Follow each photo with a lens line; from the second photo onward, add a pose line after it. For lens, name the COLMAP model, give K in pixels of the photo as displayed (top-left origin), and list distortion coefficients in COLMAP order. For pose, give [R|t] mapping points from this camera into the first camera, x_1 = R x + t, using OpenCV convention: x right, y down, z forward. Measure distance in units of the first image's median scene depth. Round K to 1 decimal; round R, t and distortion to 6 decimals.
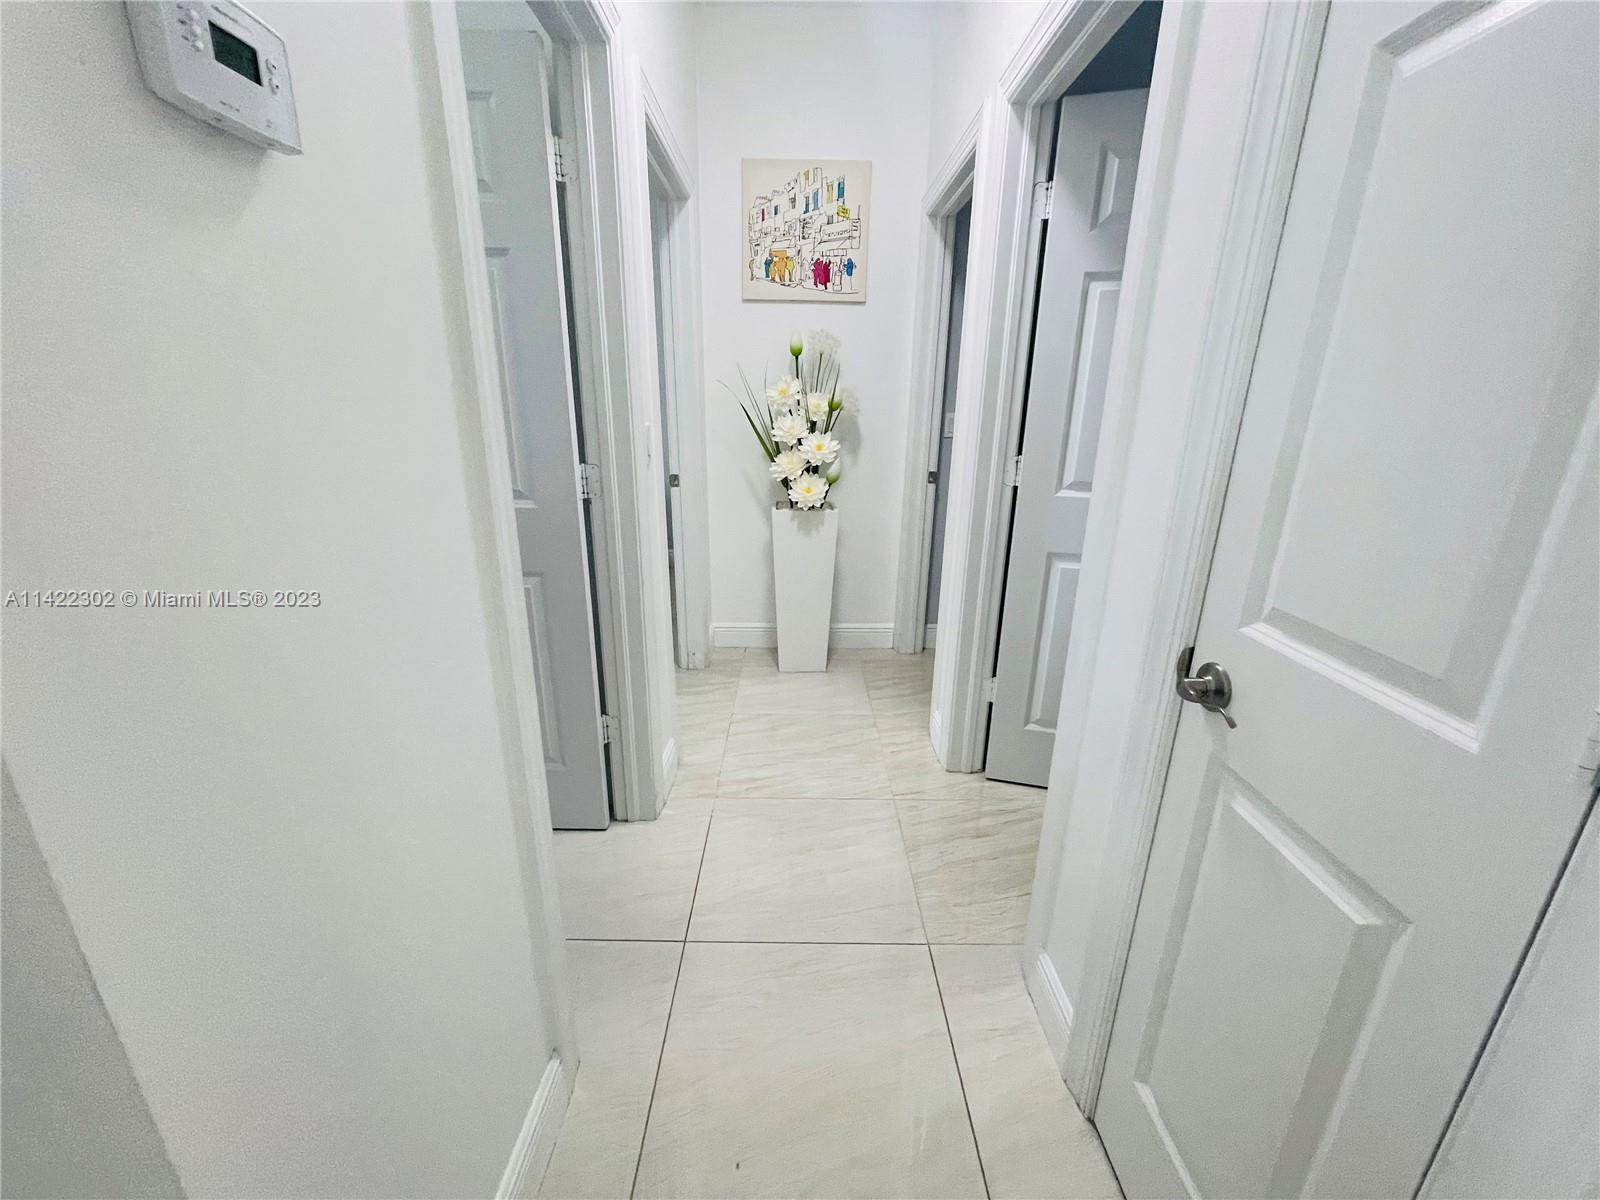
lens RADIAL K [[647.5, 0, 794.6], [0, 647.5, 602.7], [0, 0, 1]] dist [-0.003820, 0.000925]
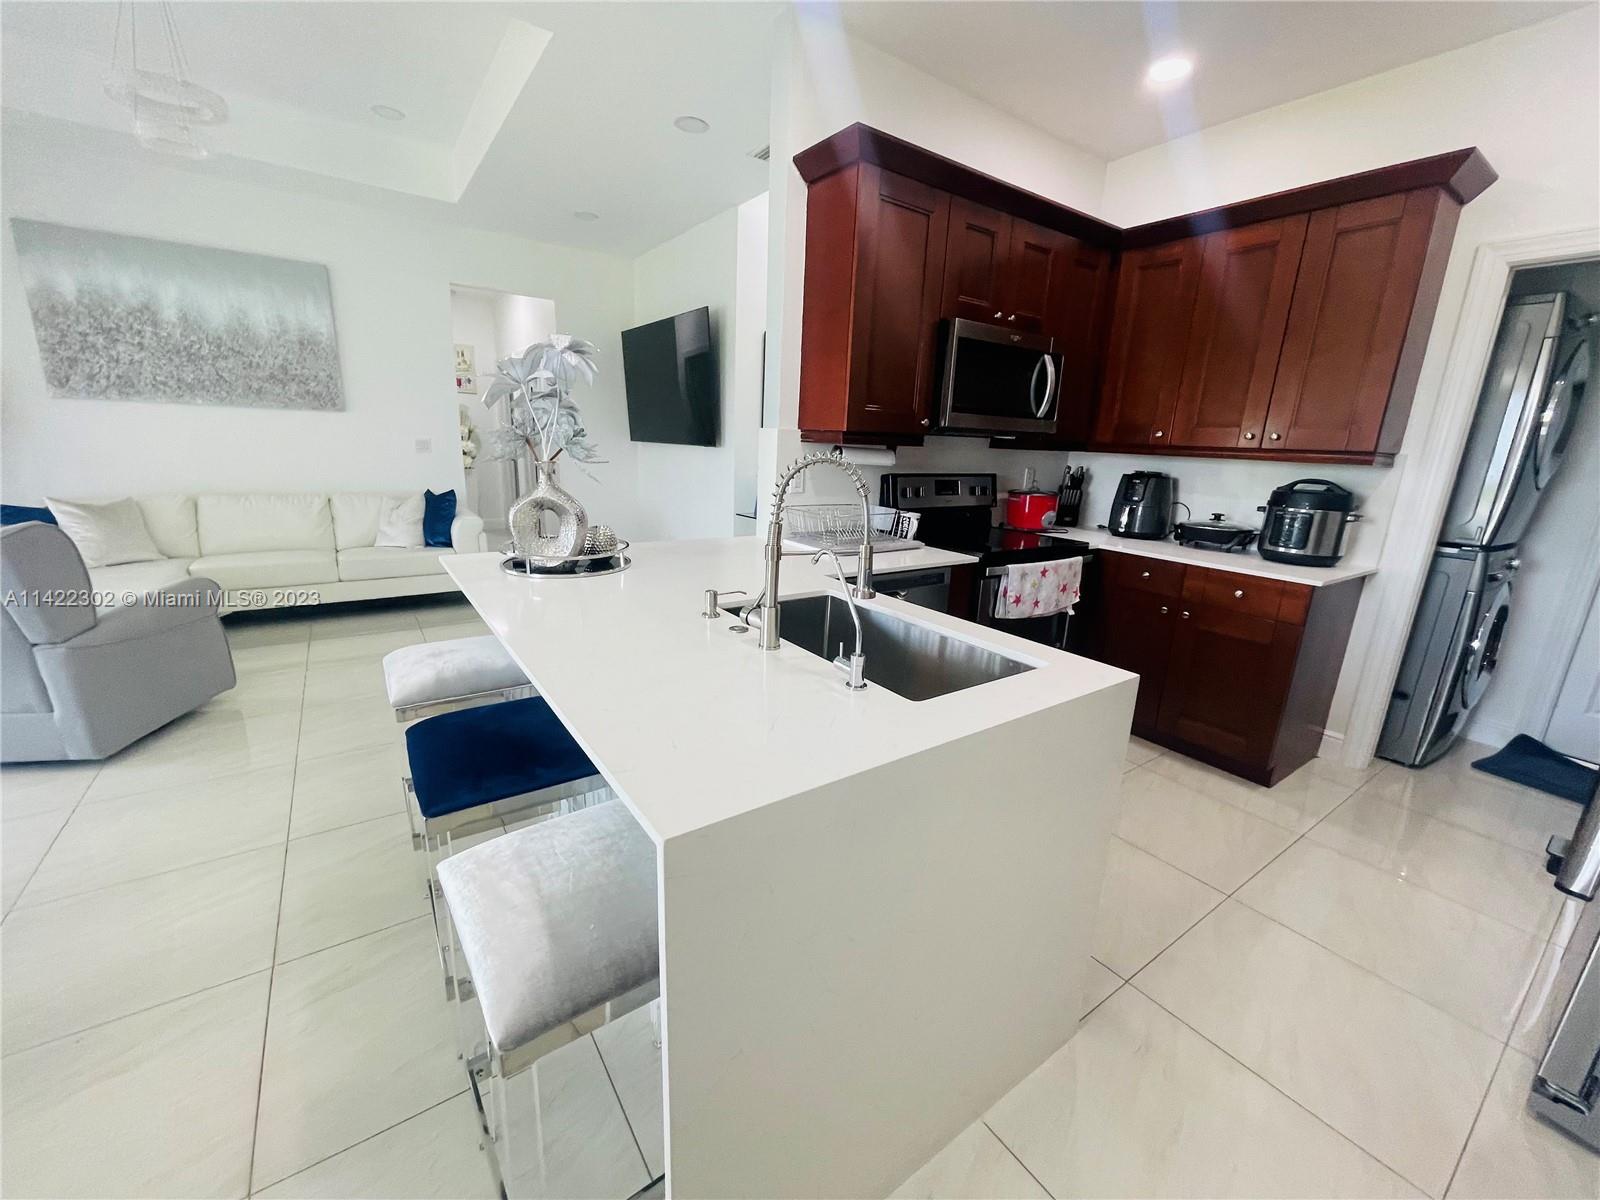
lens RADIAL K [[647.5, 0, 794.6], [0, 647.5, 602.7], [0, 0, 1]] dist [-0.003820, 0.000925]
pose [[0.819429, -0.120960, 0.560271, -0.438829], [0.143995, 0.989574, 0.003044, 0.609348], [-0.554798, 0.078182, 0.828304, -1.984101]]
